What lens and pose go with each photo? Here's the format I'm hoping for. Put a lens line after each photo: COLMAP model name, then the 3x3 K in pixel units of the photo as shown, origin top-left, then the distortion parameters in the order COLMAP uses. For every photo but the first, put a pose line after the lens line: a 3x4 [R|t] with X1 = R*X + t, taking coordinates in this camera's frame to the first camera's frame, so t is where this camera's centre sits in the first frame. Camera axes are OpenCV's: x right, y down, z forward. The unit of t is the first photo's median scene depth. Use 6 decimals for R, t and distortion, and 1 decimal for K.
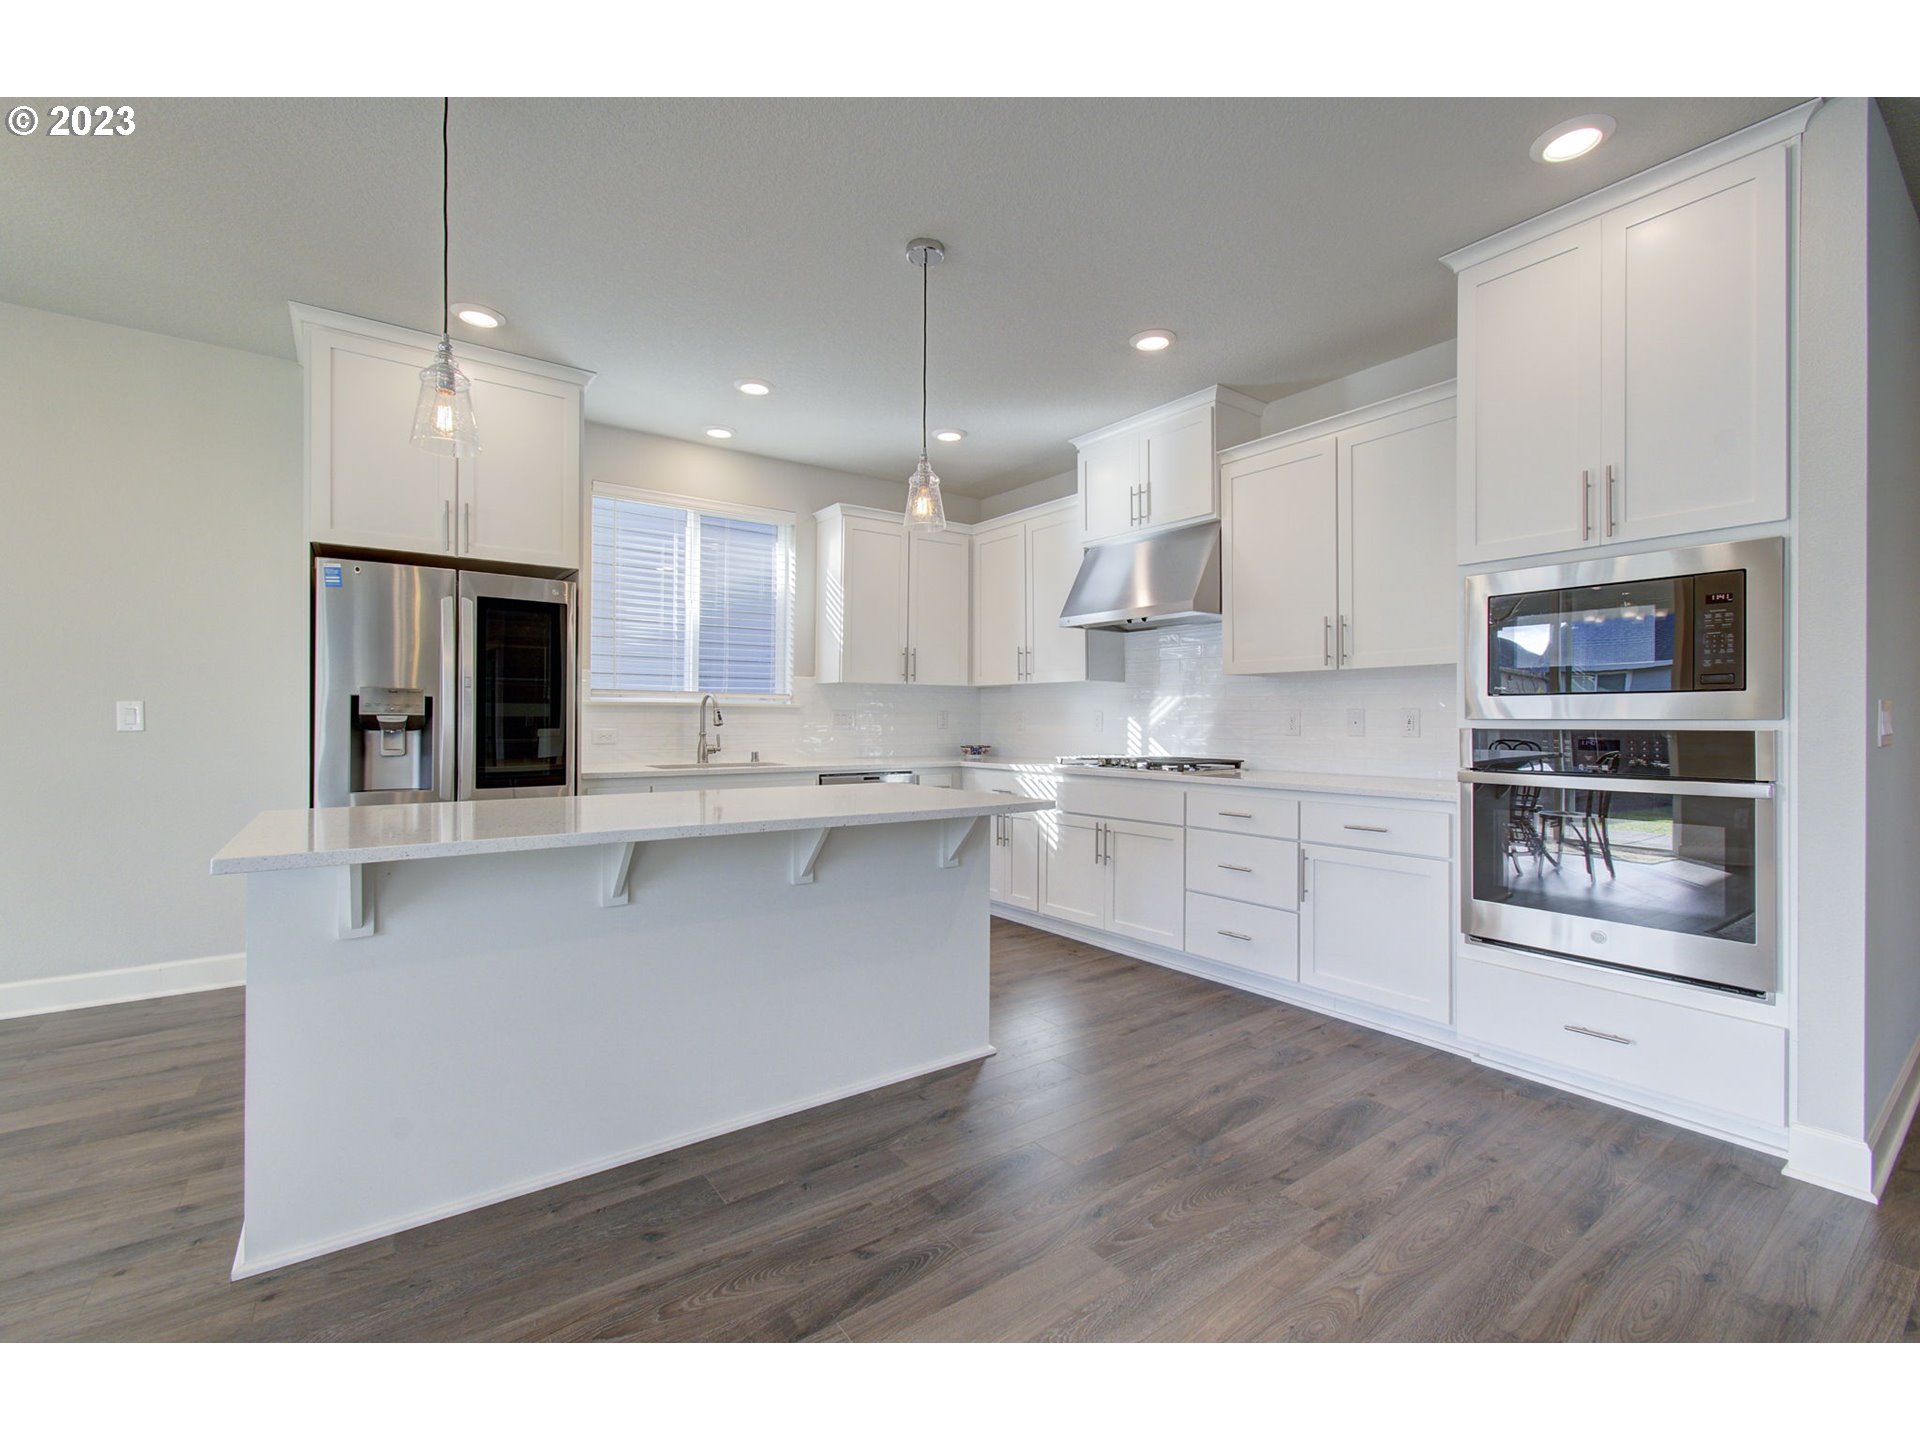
lens RADIAL K [[833.5, 0, 965.5], [0, 833.5, 716.4], [0, 0, 1]] dist [0.000970, 0.000897]
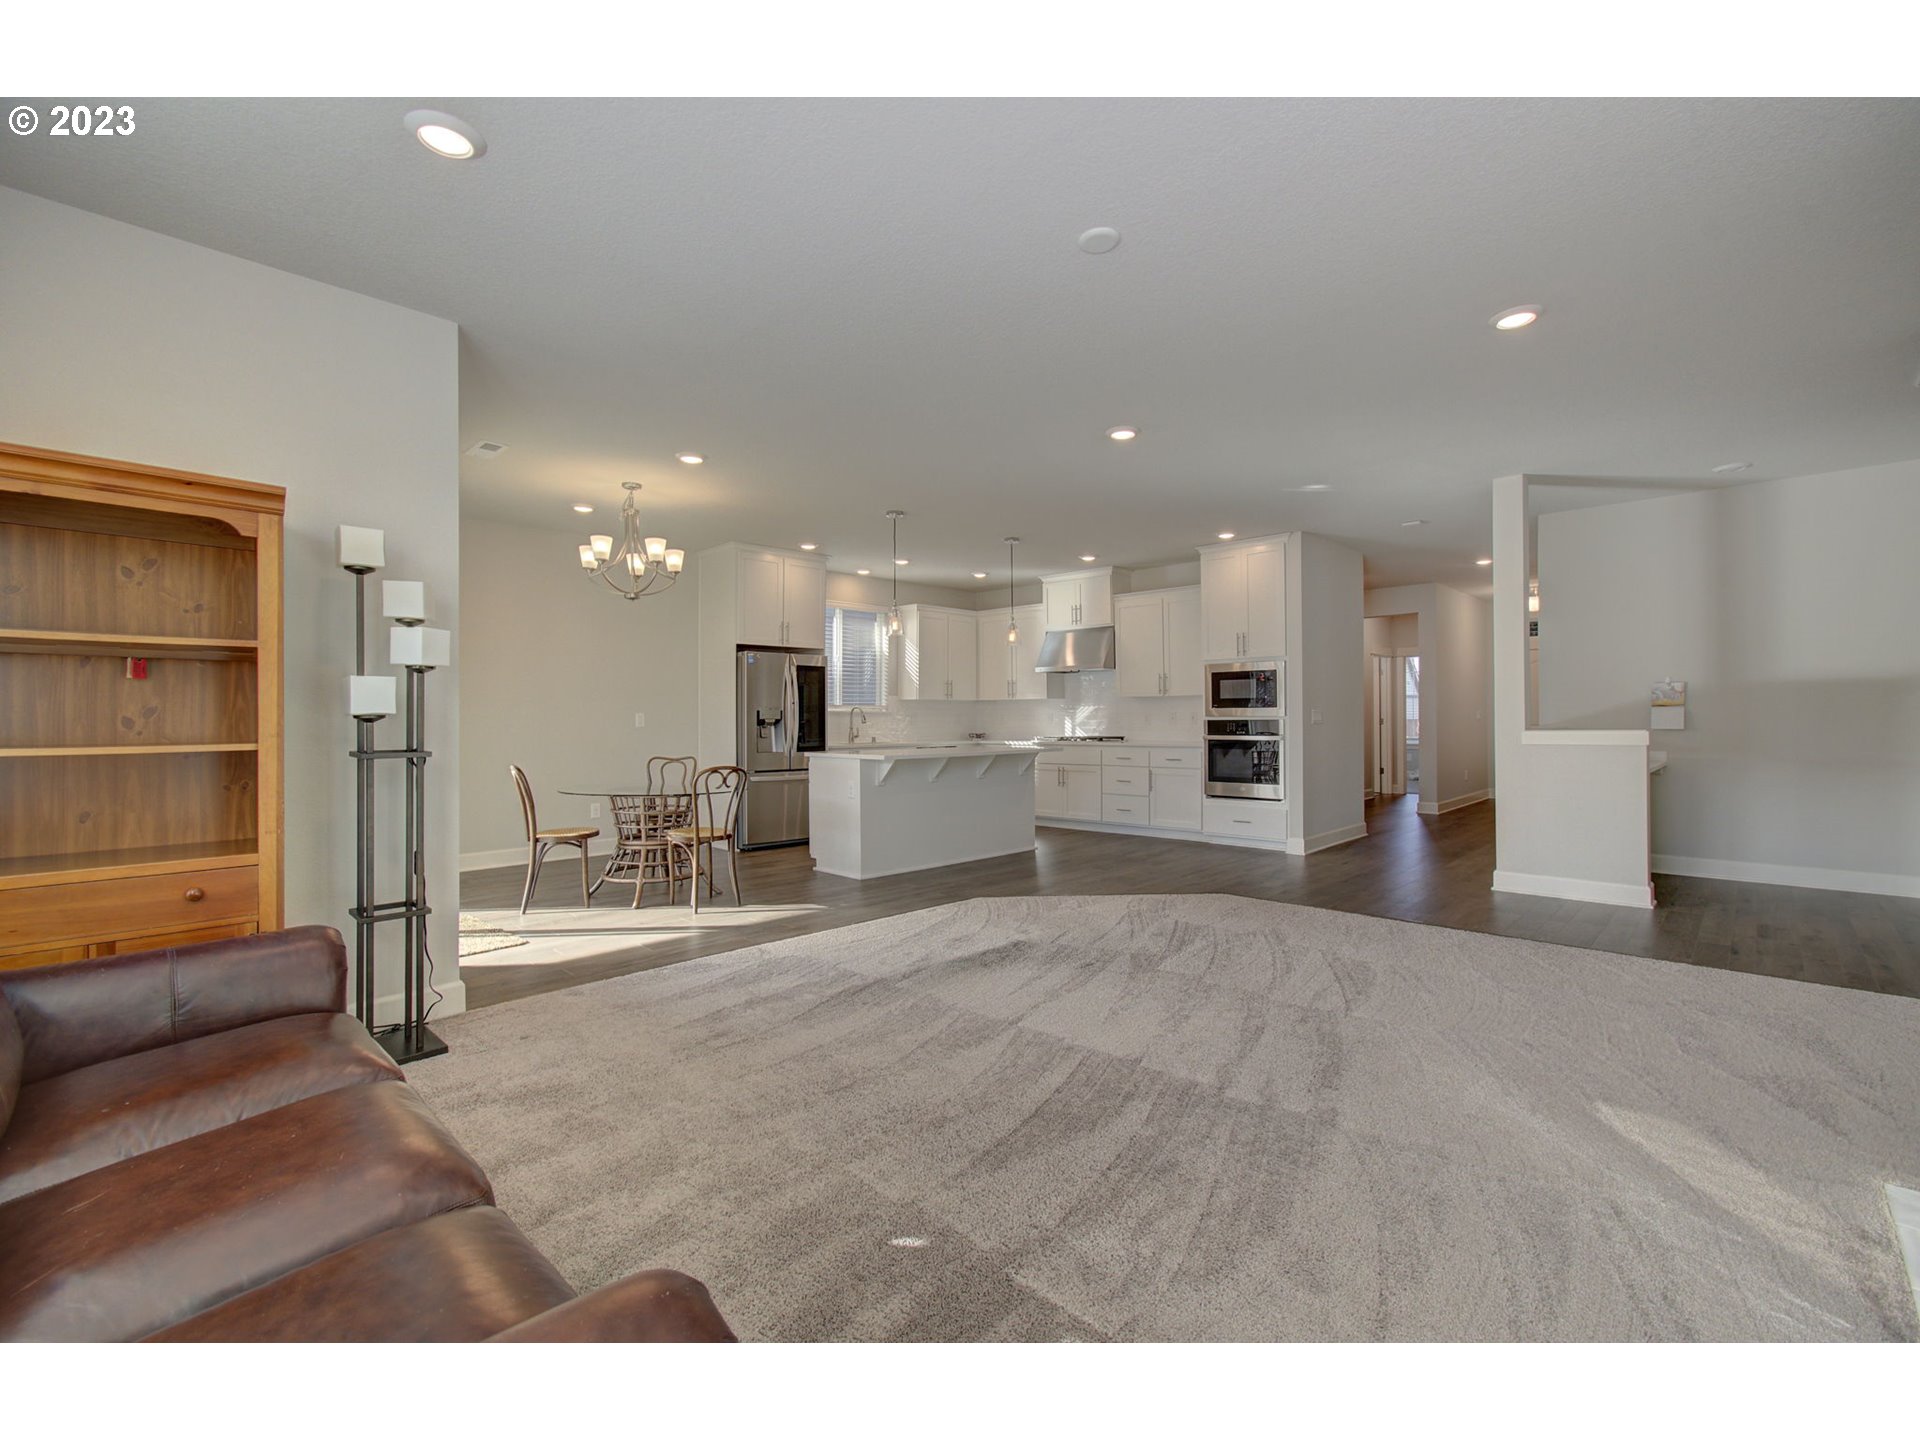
lens RADIAL K [[837.0, 0, 988.6], [0, 837.0, 717.0], [0, 0, 1]] dist [0.000163, 0.000163]
pose [[0.981604, -0.007762, 0.190773, -0.428502], [0.007647, 0.999970, 0.001338, -0.003749], [-0.190777, 0.000145, 0.981633, -1.068577]]
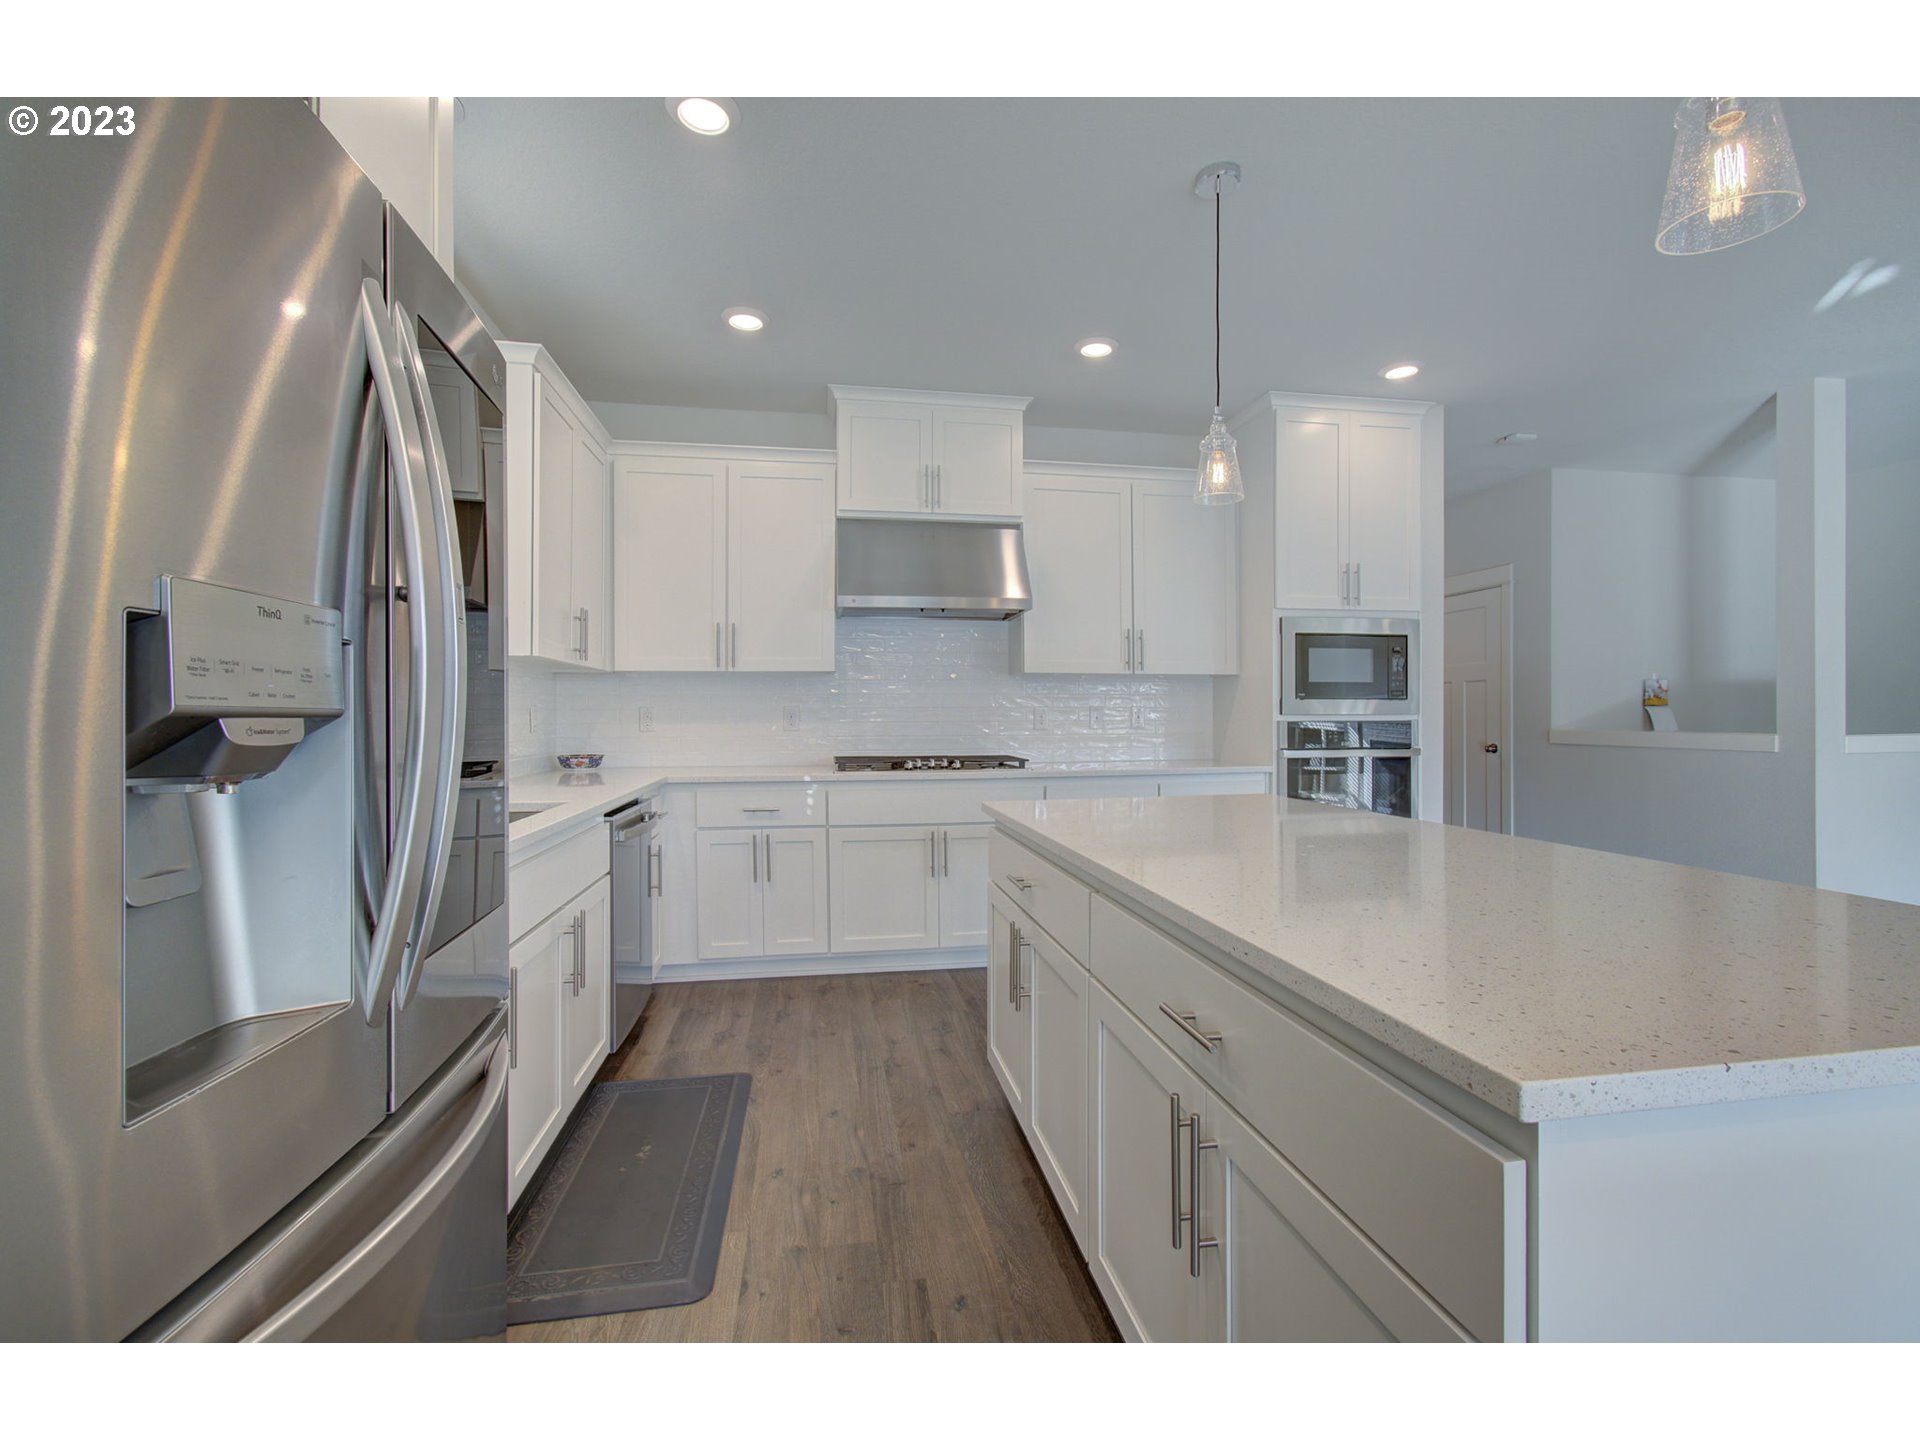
lens RADIAL K [[833.5, 0, 965.5], [0, 833.5, 716.4], [0, 0, 1]] dist [0.000970, 0.000897]
pose [[0.449870, -0.003176, 0.893089, -0.642359], [0.001082, 0.999995, 0.003011, 0.000003], [-0.893093, -0.000388, 0.449871, 0.569500]]
